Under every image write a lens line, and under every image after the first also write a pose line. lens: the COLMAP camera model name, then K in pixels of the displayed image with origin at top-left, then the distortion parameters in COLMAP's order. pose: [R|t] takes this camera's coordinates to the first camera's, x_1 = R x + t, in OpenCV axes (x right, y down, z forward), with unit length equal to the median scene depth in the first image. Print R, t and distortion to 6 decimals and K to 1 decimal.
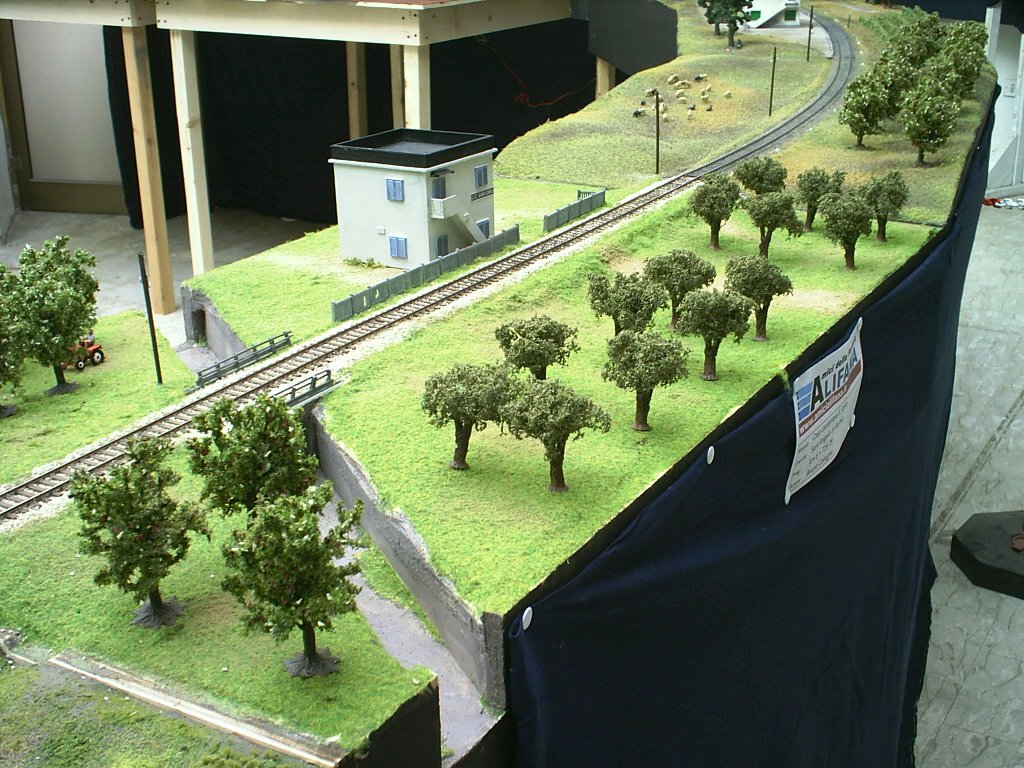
lens RADIAL K [[1271.1, 0, 511.7], [0, 1271.1, 381.7], [0, 0, 1]] dist [-0.088381, 0.000000]
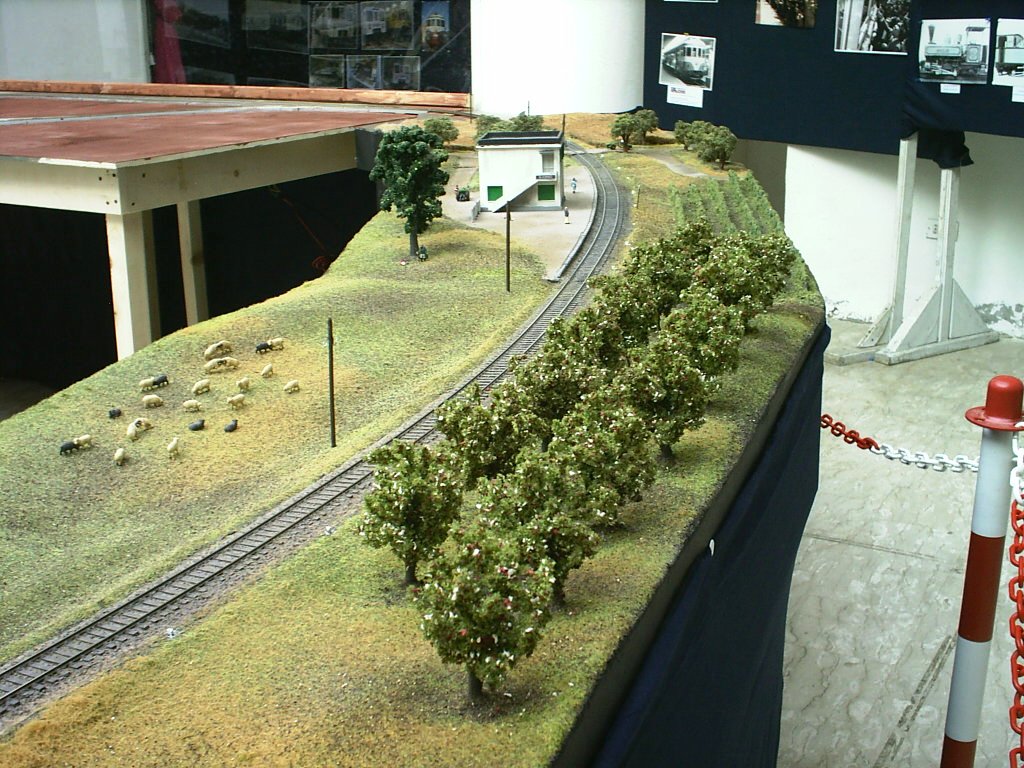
lens RADIAL K [[1271.1, 0, 513.6], [0, 1271.1, 387.4], [0, 0, 1]] dist [-0.088381, 0.000000]
pose [[0.999438, -0.007744, 0.032630, 0.123375], [0.010371, 0.996651, -0.081118, -0.090868], [-0.031892, 0.081411, 0.996170, 0.228985]]
